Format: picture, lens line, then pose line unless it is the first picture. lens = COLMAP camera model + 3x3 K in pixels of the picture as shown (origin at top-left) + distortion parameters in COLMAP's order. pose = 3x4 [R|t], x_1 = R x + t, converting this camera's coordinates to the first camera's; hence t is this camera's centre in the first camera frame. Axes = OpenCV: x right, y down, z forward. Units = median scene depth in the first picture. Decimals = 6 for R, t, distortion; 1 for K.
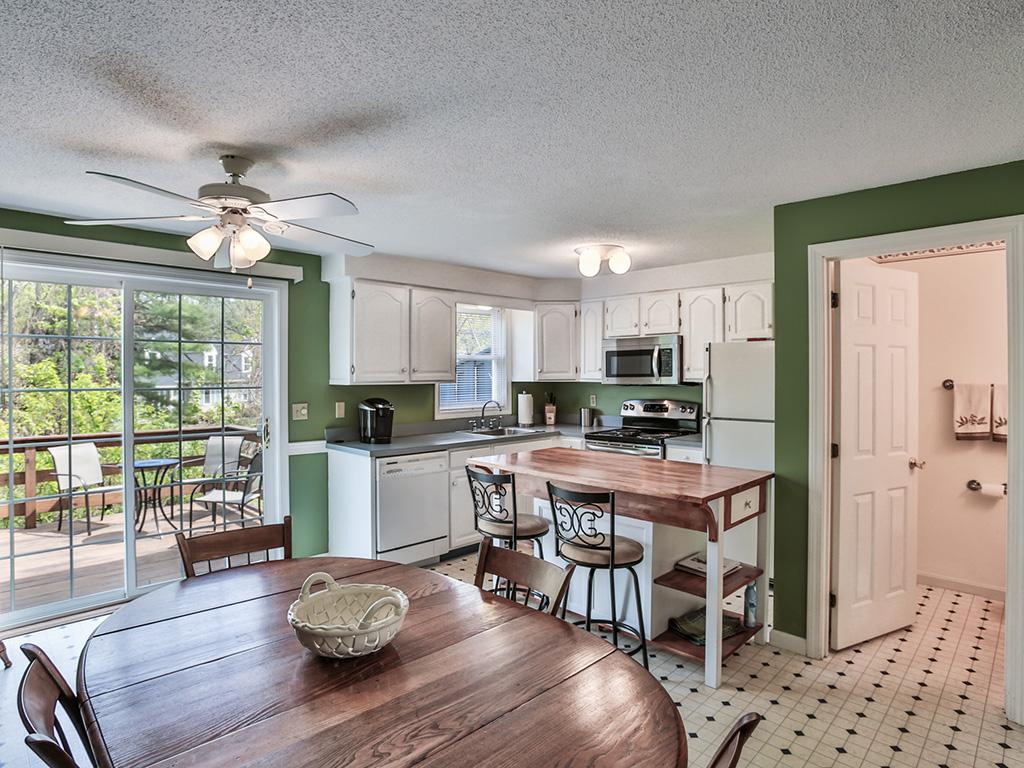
lens RADIAL K [[576.6, 0, 535.7], [0, 576.6, 378.5], [0, 0, 1]] dist [-0.054719, 0.009529]
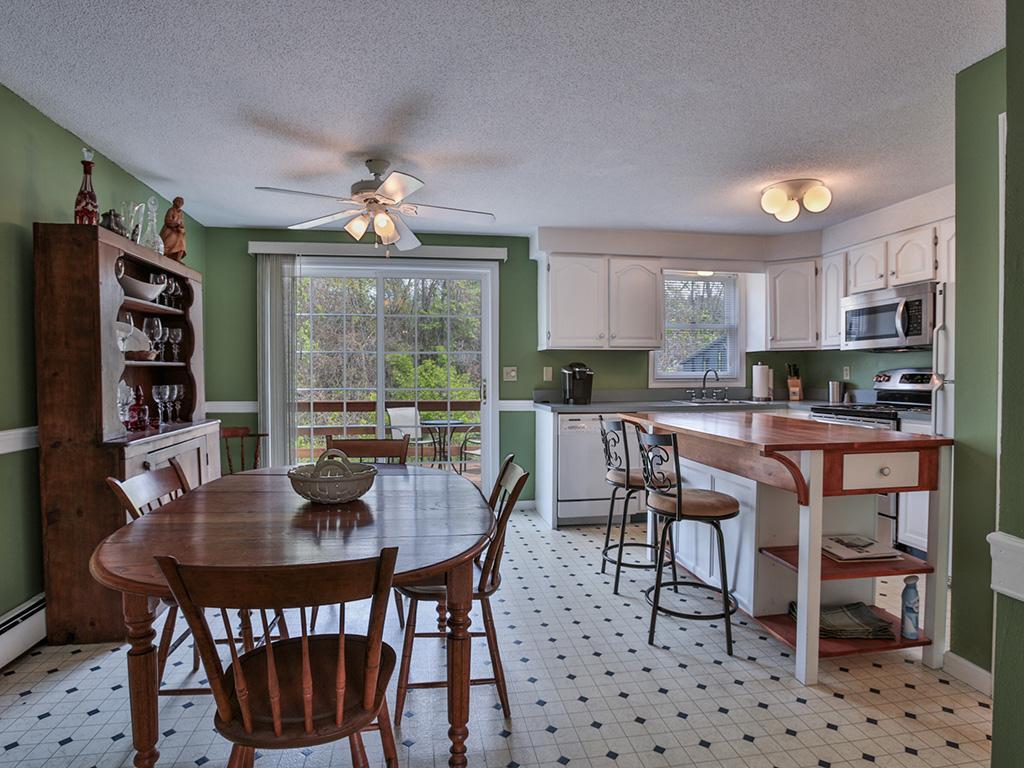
lens RADIAL K [[576.6, 0, 511.1], [0, 576.6, 376.8], [0, 0, 1]] dist [-0.054719, 0.009529]
pose [[0.804193, 0.002266, -0.594364, 0.239451], [-0.001060, 0.999997, 0.002377, 0.051906], [0.594367, -0.001282, 0.804193, 0.048338]]
